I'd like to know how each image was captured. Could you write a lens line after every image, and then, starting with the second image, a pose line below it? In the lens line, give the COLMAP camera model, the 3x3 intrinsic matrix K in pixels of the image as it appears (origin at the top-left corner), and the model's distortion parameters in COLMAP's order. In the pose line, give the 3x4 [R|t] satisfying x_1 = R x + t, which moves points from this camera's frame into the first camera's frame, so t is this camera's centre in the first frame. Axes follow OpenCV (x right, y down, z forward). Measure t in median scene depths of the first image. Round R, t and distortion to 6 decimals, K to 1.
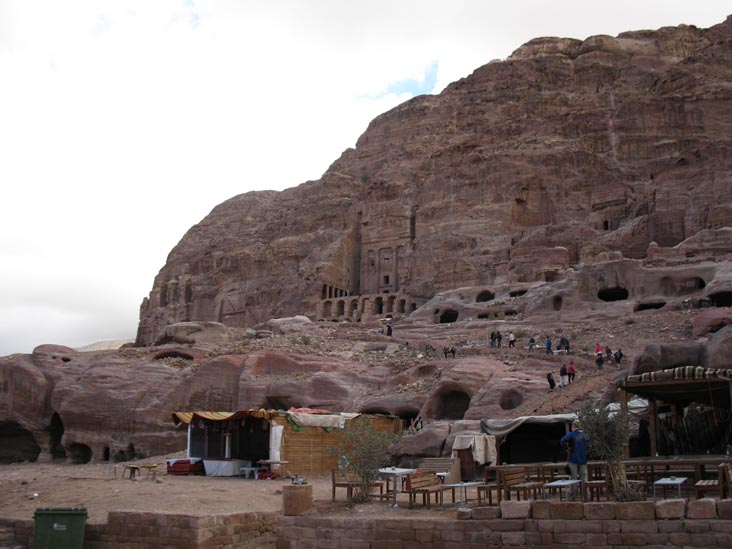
lens RADIAL K [[765.3, 0, 380.7], [0, 765.3, 271.9], [0, 0, 1]] dist [-0.207434, 0.231898]
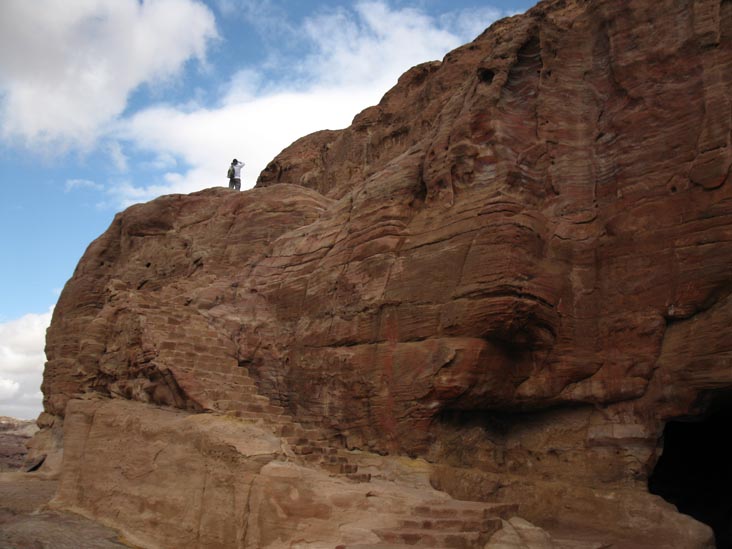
lens RADIAL K [[765.3, 0, 380.7], [0, 765.3, 271.9], [0, 0, 1]] dist [-0.207434, 0.231898]
pose [[0.911233, -0.083852, -0.403265, 0.251450], [0.069635, 0.996328, -0.049818, -0.020550], [0.405962, 0.017315, 0.913726, 0.585714]]
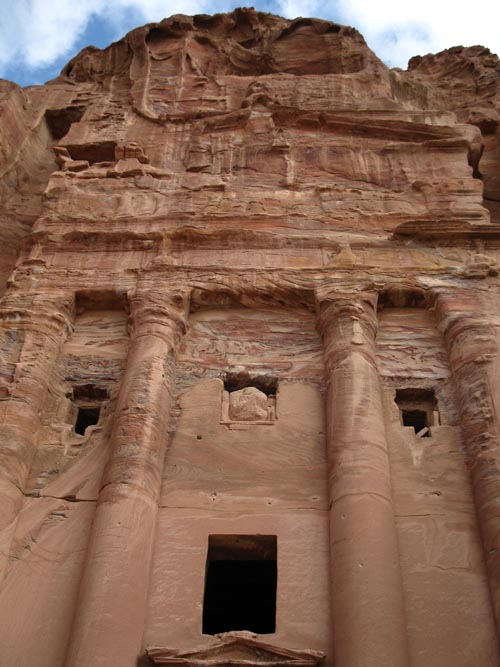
lens RADIAL K [[697.4, 0, 252.3], [0, 697.4, 348.6], [0, 0, 1]] dist [-0.207434, 0.231898]
pose [[0.882876, 0.326455, 0.337574, -0.024473], [-0.136291, 0.866030, -0.481057, 0.023328], [-0.449393, 0.378706, 0.809090, 0.899901]]
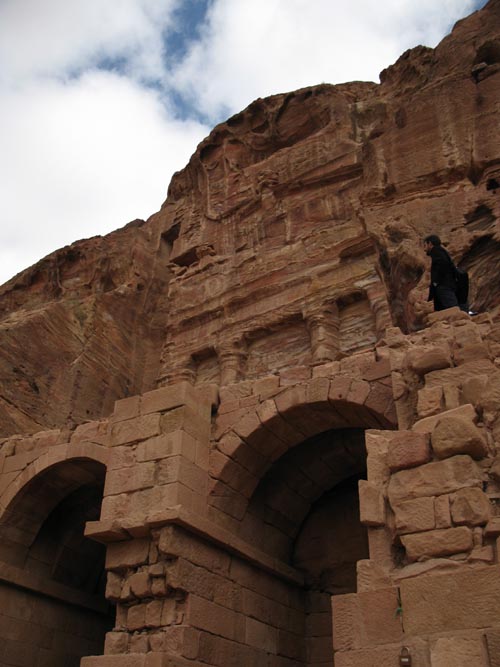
lens RADIAL K [[697.4, 0, 252.3], [0, 697.4, 348.6], [0, 0, 1]] dist [-0.207434, 0.231898]
pose [[0.997260, -0.029749, -0.067735, 0.012467], [0.003692, 0.934458, -0.356054, 0.036302], [0.073888, 0.354829, 0.932007, 0.817259]]
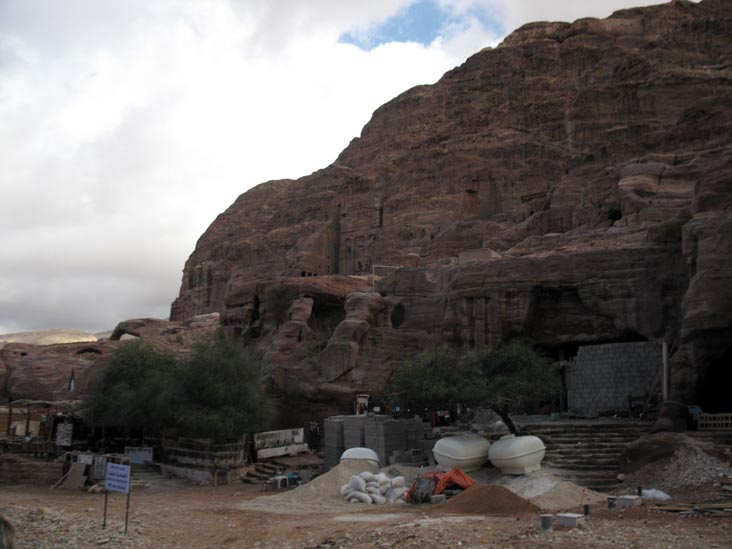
lens RADIAL K [[765.3, 0, 380.7], [0, 765.3, 271.9], [0, 0, 1]] dist [-0.207434, 0.231898]
pose [[0.992210, -0.027479, -0.121509, 0.167858], [0.033633, 0.998238, 0.048888, -0.032645], [0.119951, -0.052594, 0.991386, -0.108792]]
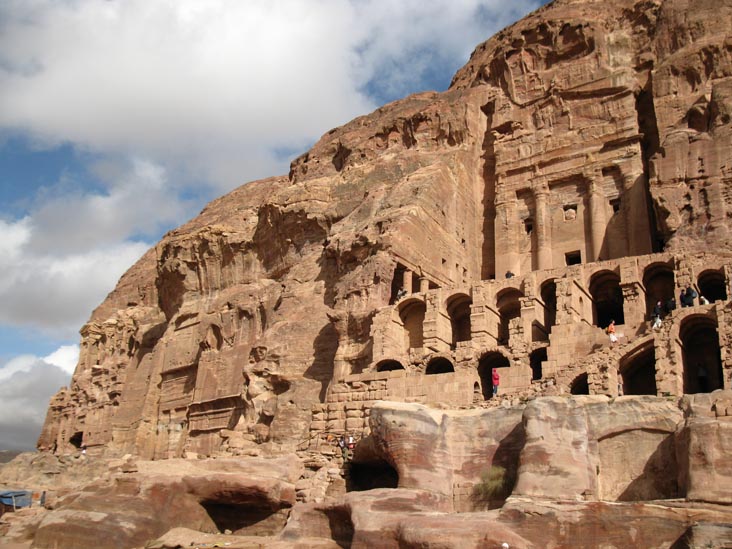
lens RADIAL K [[765.3, 0, 380.7], [0, 765.3, 271.9], [0, 0, 1]] dist [-0.207434, 0.231898]
pose [[0.995983, -0.009587, -0.089024, -0.048437], [-0.001858, 0.991824, -0.127600, 0.057245], [0.089520, 0.127253, 0.987822, 0.628709]]
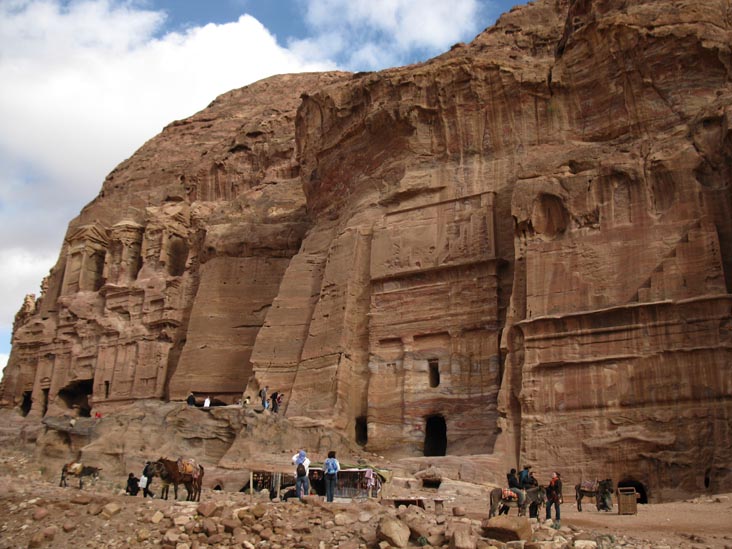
lens RADIAL K [[765.3, 0, 380.7], [0, 765.3, 271.9], [0, 0, 1]] dist [-0.207434, 0.231898]
pose [[0.984773, 0.073654, 0.157474, -0.266771], [-0.055831, 0.991824, -0.114756, 0.090668], [-0.164639, 0.104217, 0.980833, 0.795624]]
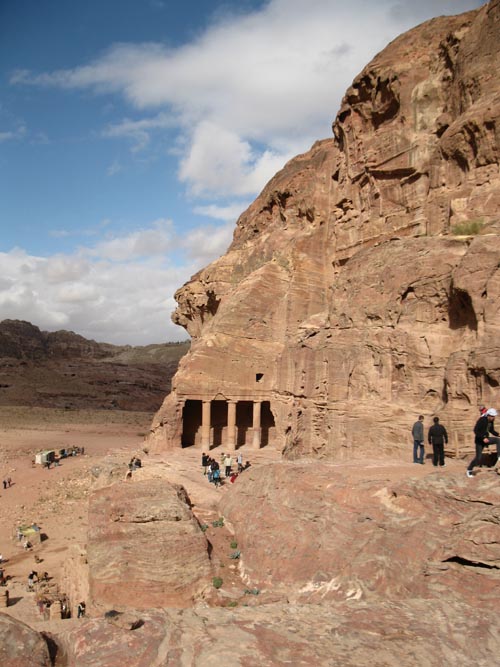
lens RADIAL K [[697.4, 0, 252.3], [0, 697.4, 348.6], [0, 0, 1]] dist [-0.207434, 0.231898]
pose [[0.776897, -0.011098, -0.629530, 0.147910], [0.123806, 0.983017, 0.135458, -0.046109], [0.617336, -0.183176, 0.765077, 0.717083]]
